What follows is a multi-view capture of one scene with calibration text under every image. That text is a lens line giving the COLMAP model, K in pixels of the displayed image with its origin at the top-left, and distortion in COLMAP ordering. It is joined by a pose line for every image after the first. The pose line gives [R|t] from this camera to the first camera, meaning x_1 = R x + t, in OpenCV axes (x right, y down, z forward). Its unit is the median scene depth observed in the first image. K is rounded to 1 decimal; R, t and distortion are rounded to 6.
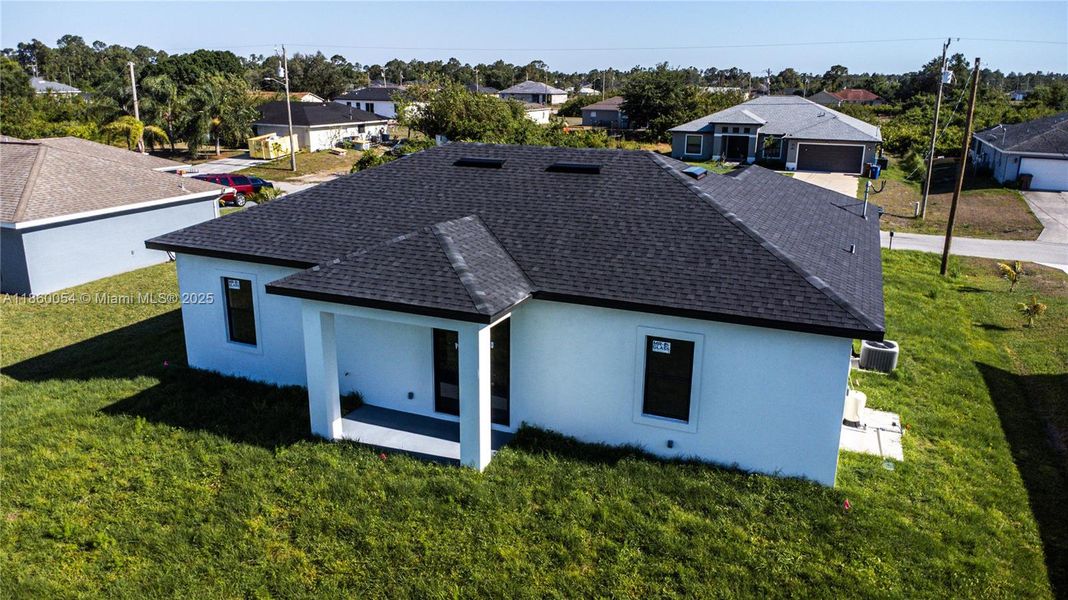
lens RADIAL K [[784.5, 0, 534.0], [0, 784.5, 300.0], [0, 0, 1]] dist [0.030897, -0.042518]
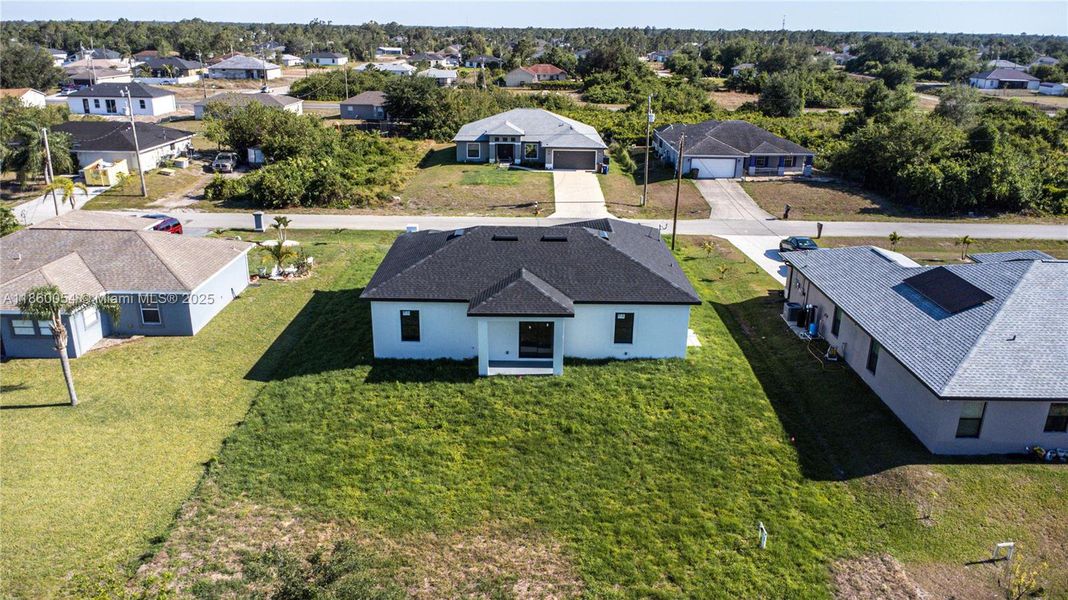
lens RADIAL K [[786.2, 0, 535.2], [0, 786.2, 341.9], [0, 0, 1]] dist [0.000674, 0.000586]
pose [[0.918867, -0.149584, 0.365113, -0.801881], [0.105454, 0.984792, 0.138071, -0.185991], [-0.380214, -0.088367, 0.920668, -0.968301]]
